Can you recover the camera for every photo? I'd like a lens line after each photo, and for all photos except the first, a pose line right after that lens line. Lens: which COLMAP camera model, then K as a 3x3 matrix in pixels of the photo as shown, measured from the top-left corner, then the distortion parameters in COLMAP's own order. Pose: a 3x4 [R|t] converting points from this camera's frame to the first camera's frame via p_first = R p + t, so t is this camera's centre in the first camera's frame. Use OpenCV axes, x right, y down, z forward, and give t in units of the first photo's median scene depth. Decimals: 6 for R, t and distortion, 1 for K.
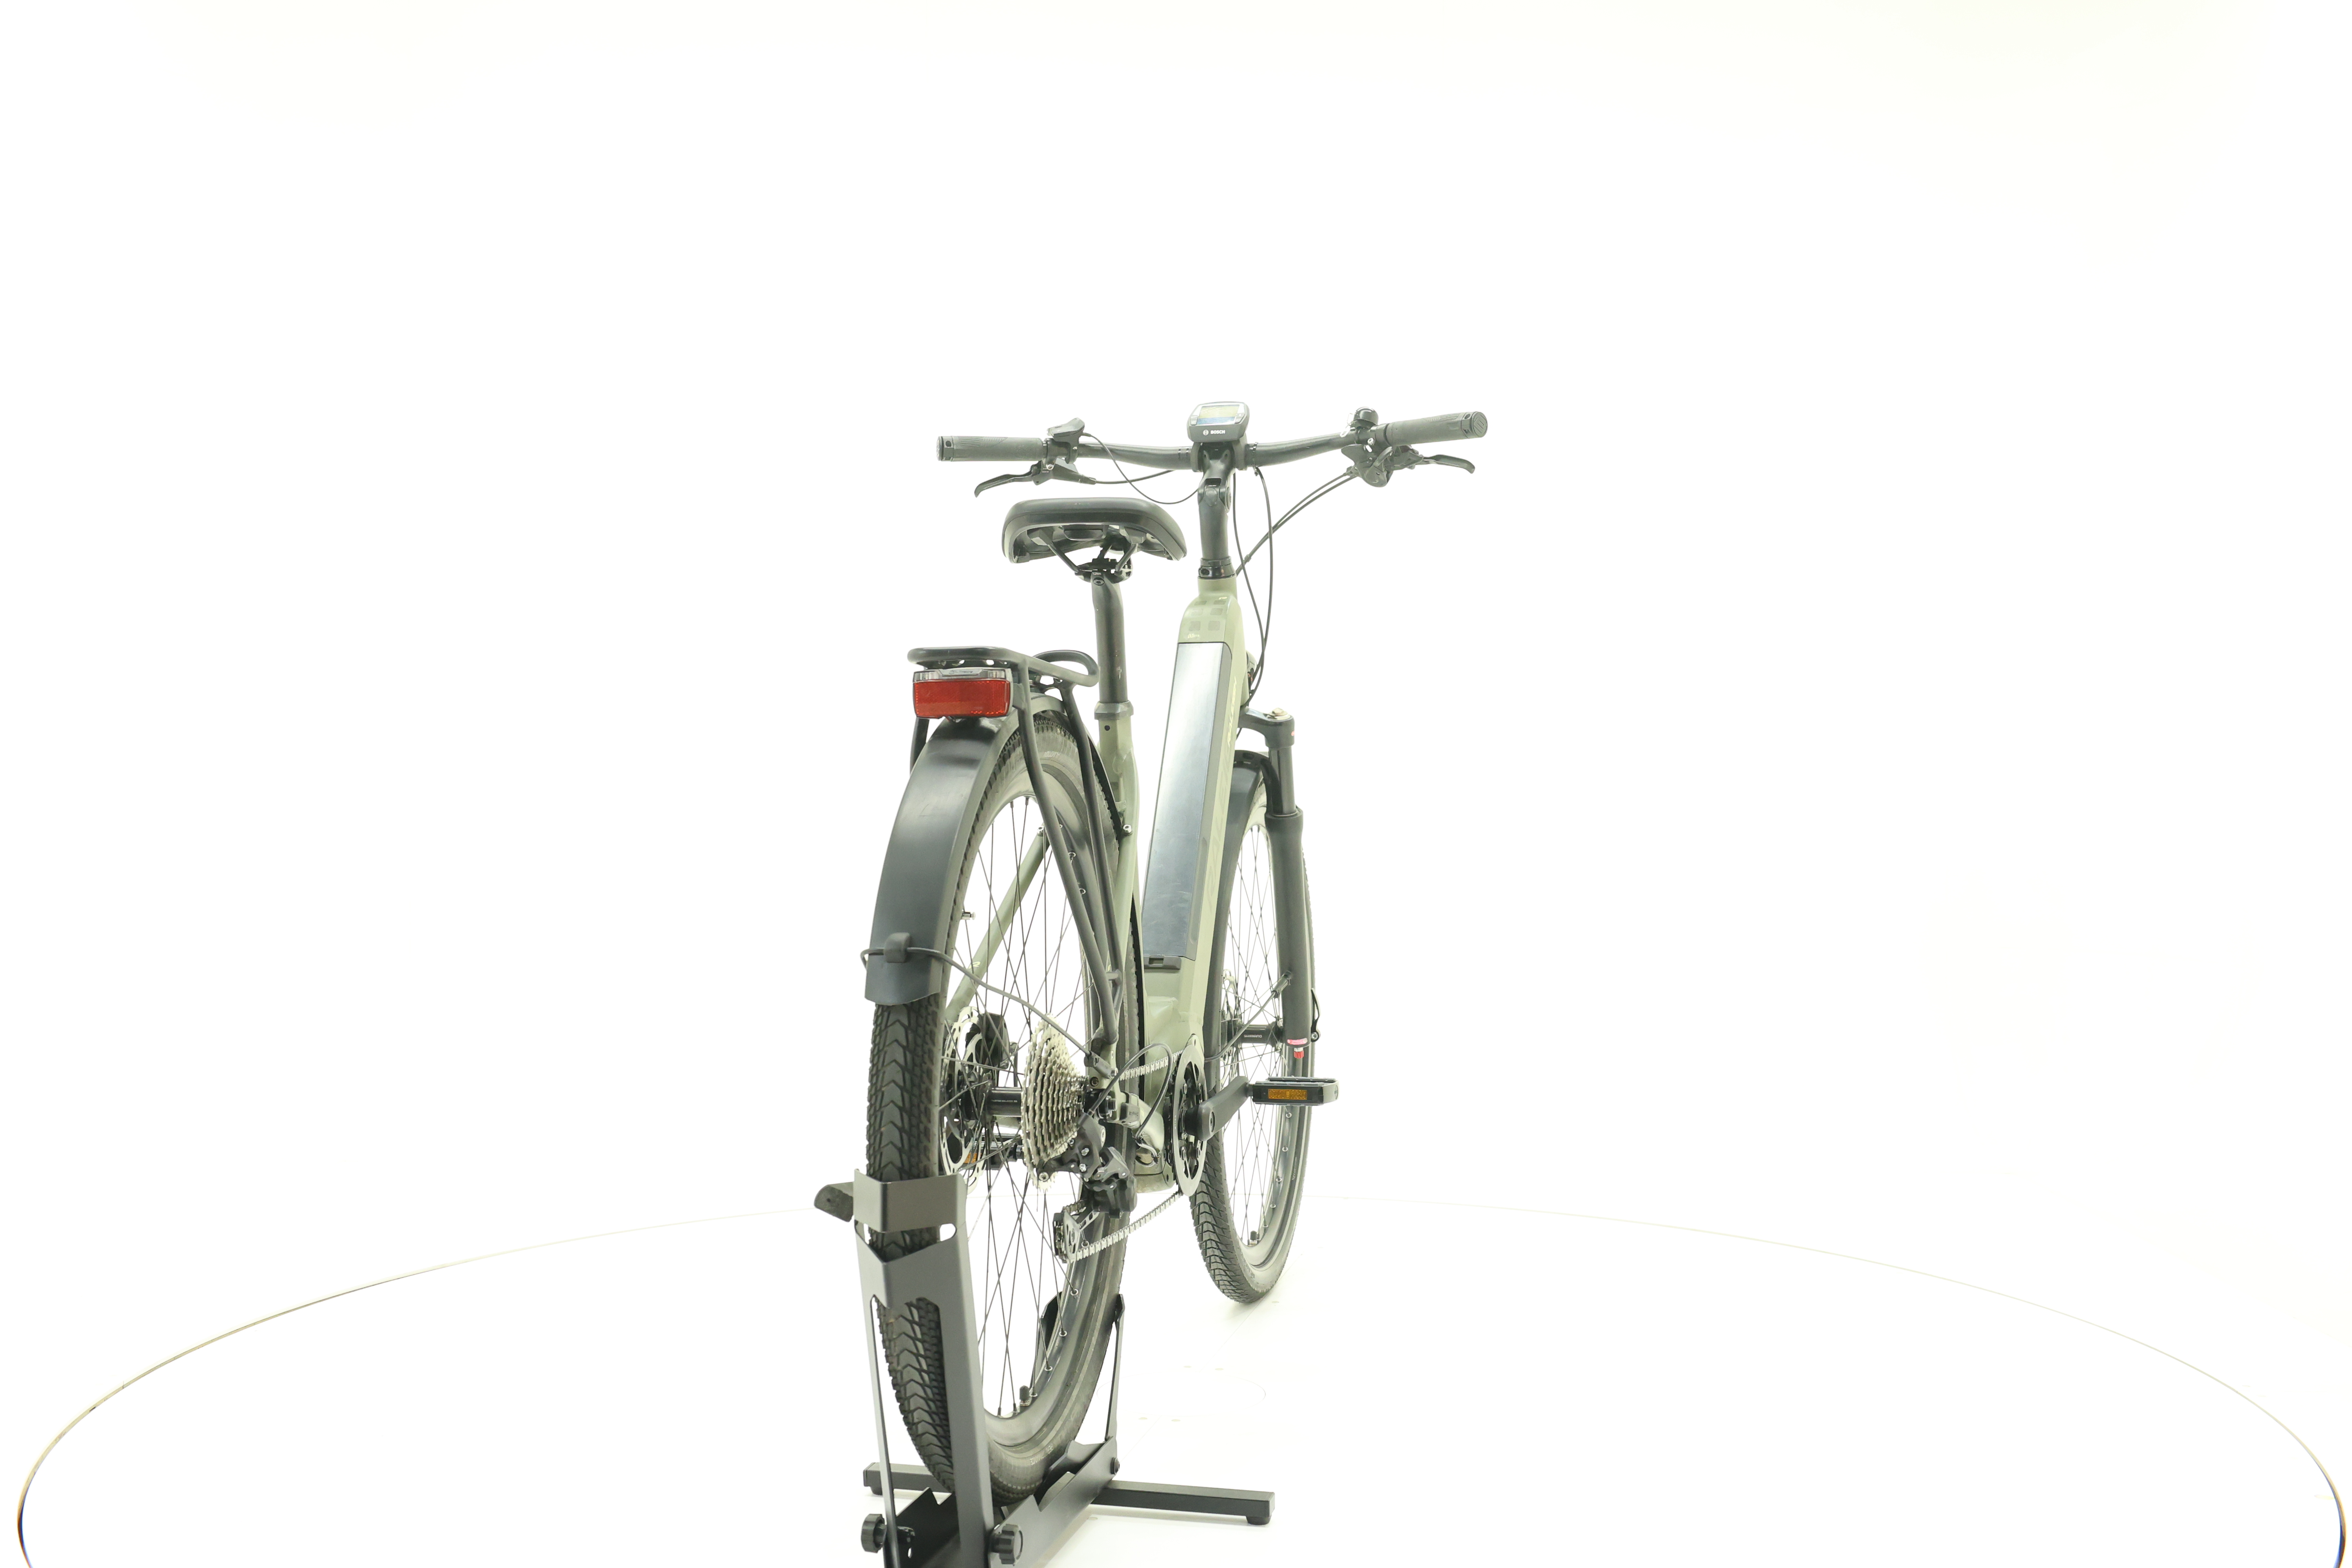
lens RADIAL K [[2506.8, 0, 1181.6], [0, 2506.8, 789.1], [0, 0, 1]] dist [-0.011713, 0.000000]
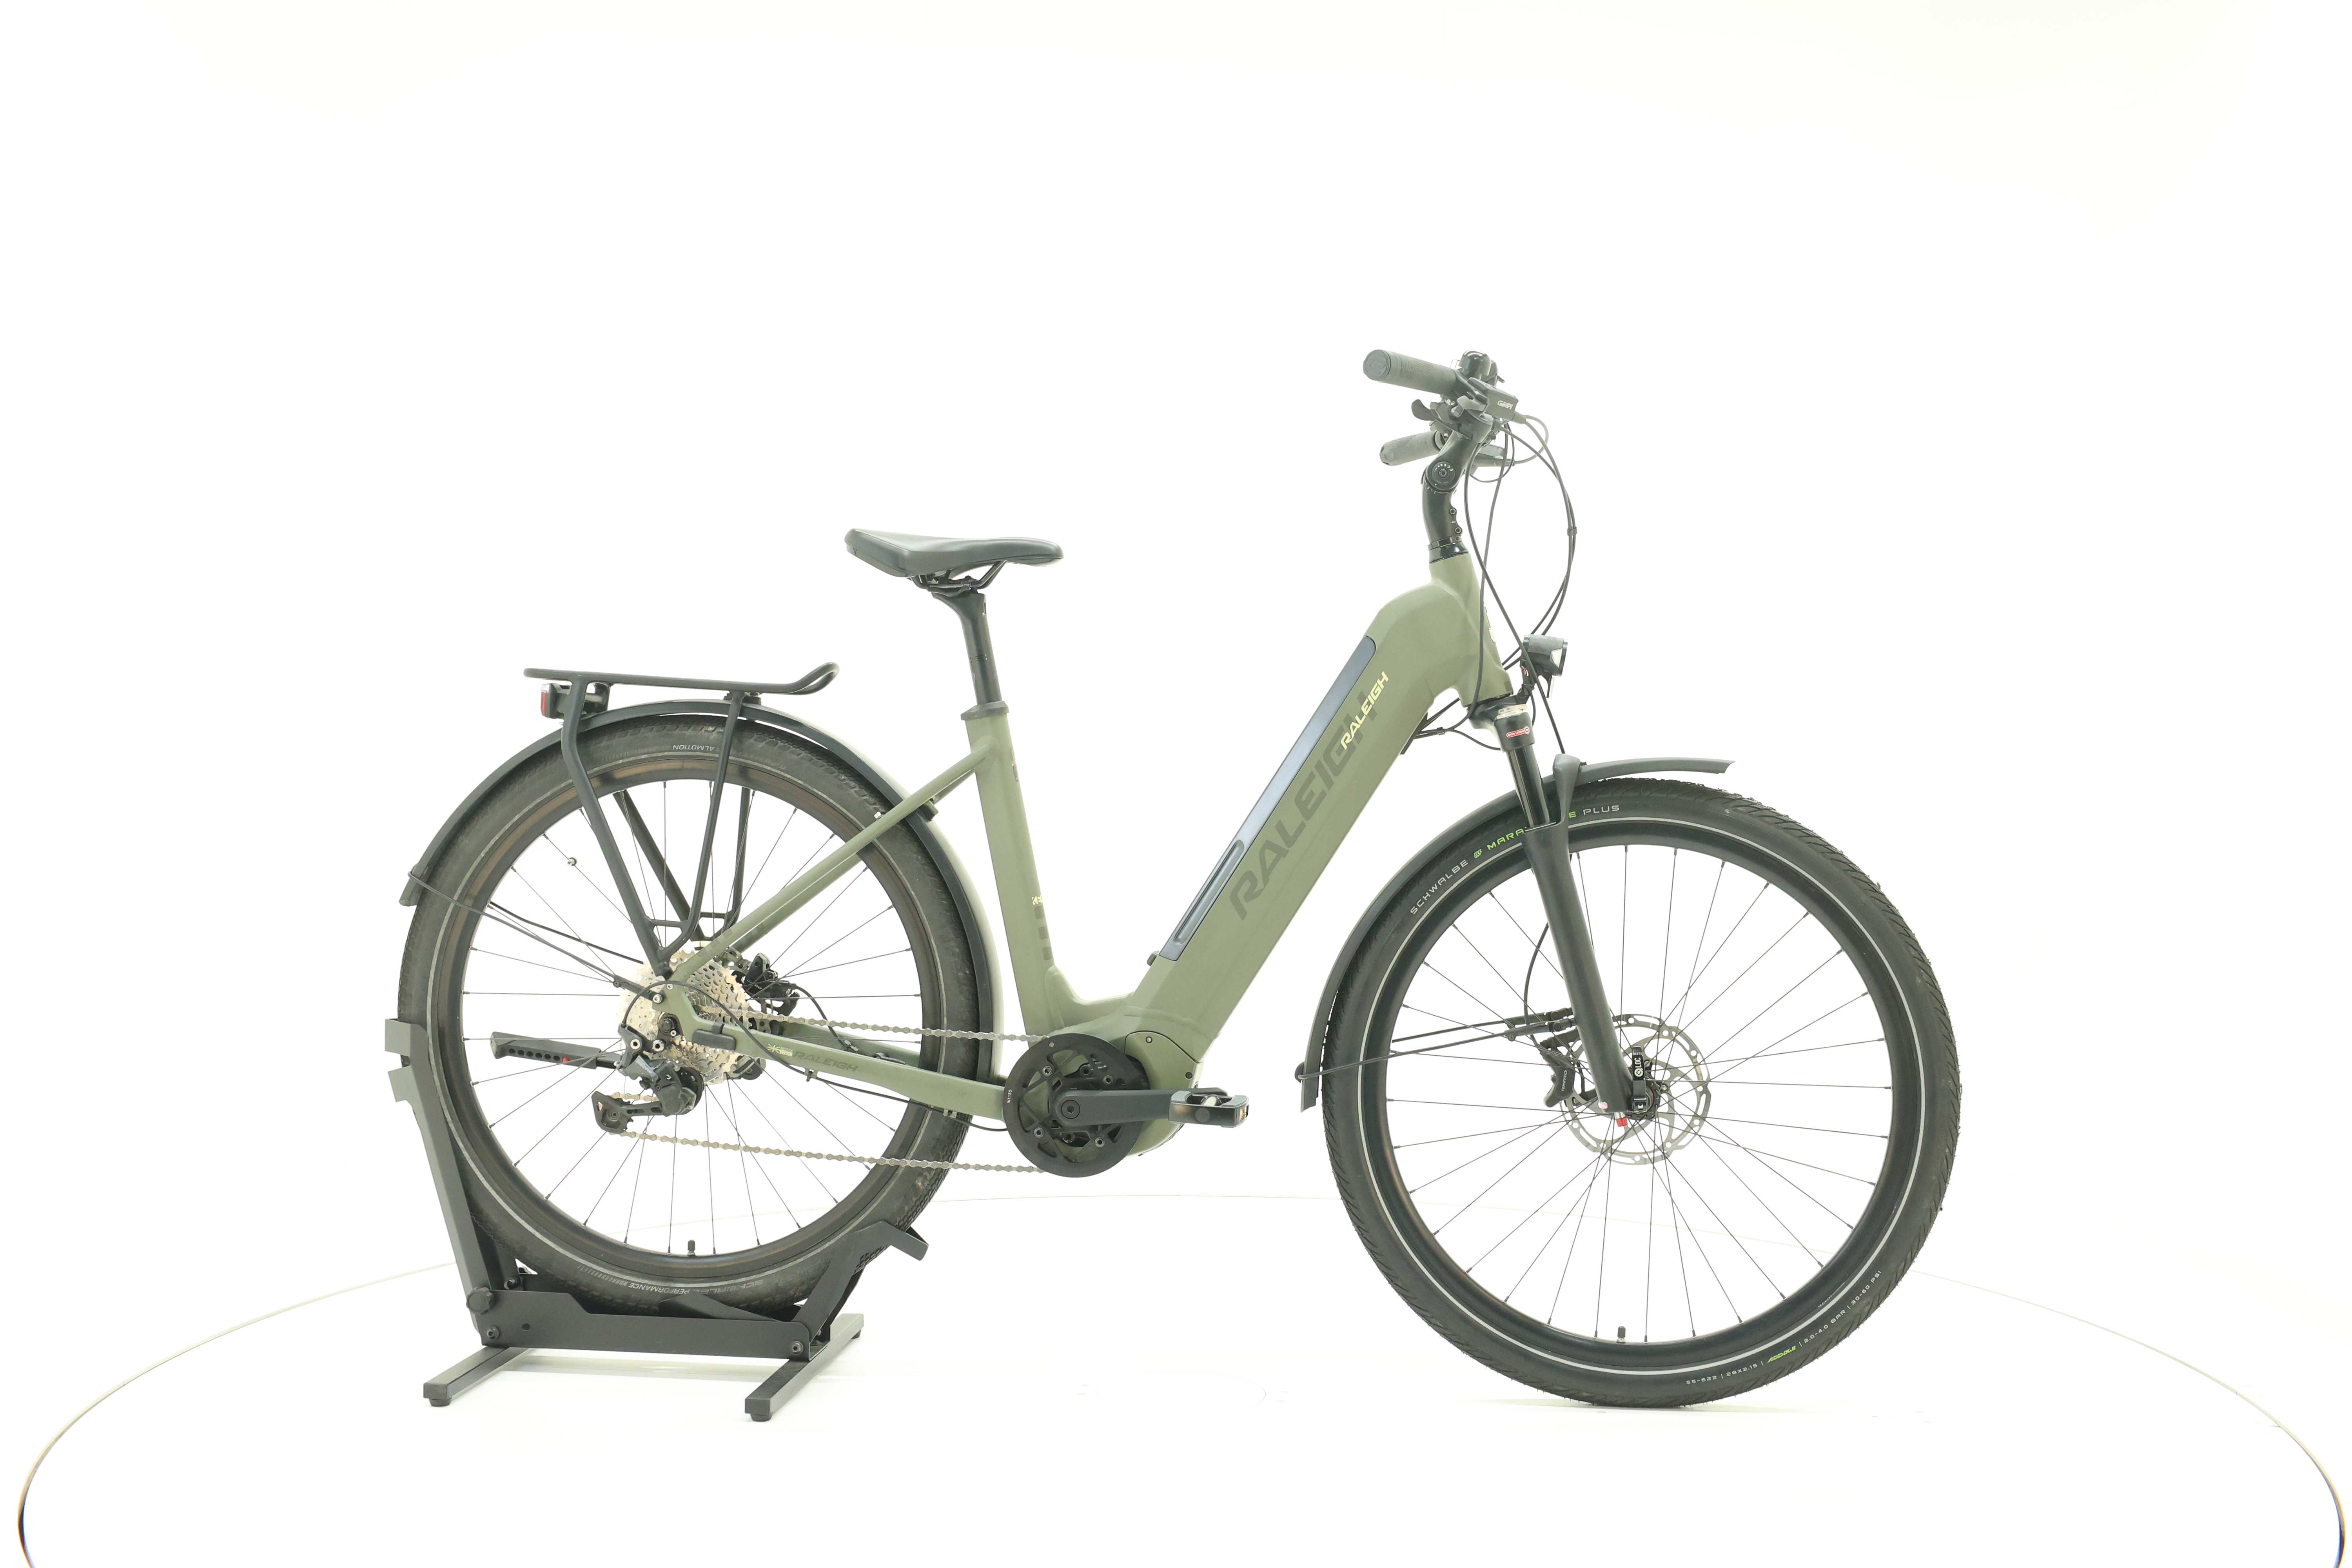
lens RADIAL K [[2506.8, 0, 1163.4], [0, 2506.8, 779.5], [0, 0, 1]] dist [-0.011713, 0.000000]
pose [[0.096747, 0.014058, -0.995210, 0.911800], [-0.025517, 0.999607, 0.011639, -0.013883], [0.994982, 0.024269, 0.097068, 0.819220]]
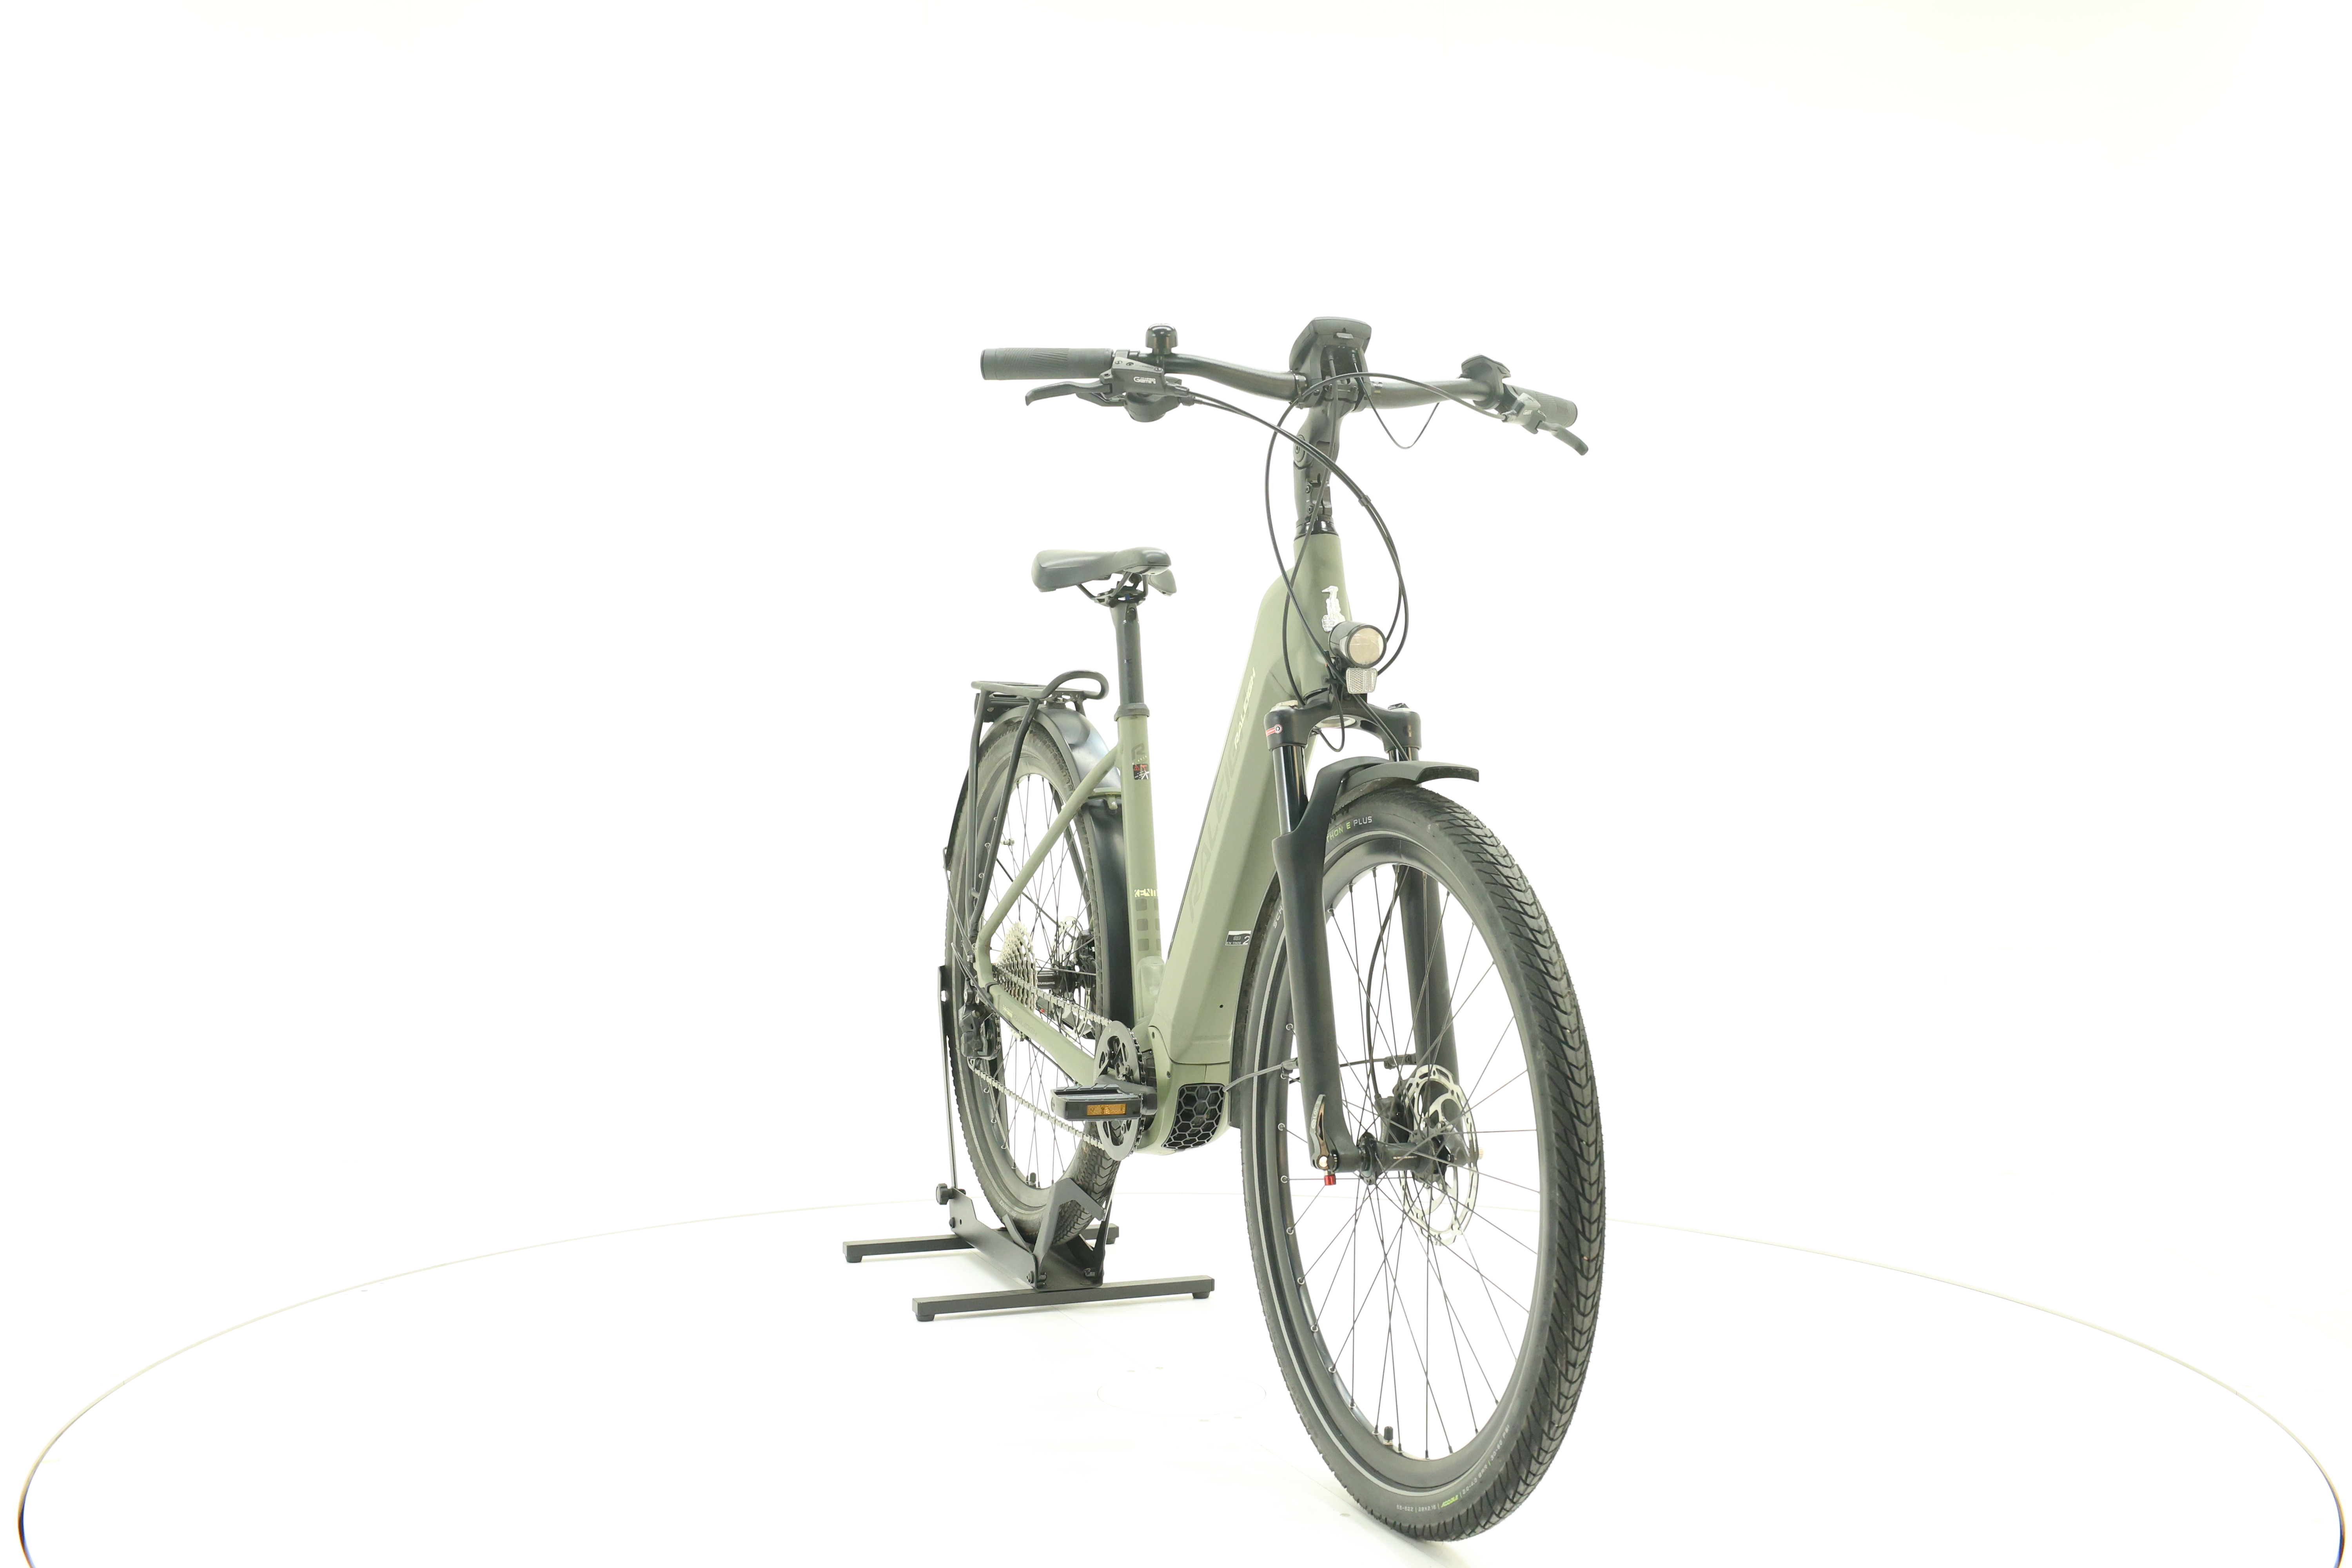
lens RADIAL K [[2506.8, 0, 1181.9], [0, 2506.8, 782.0], [0, 0, 1]] dist [-0.011713, 0.000000]
pose [[-0.823378, 0.004873, -0.567473, 0.521139], [-0.019565, 0.999125, 0.036967, -0.036270], [0.567156, 0.041541, -0.822562, 1.668261]]
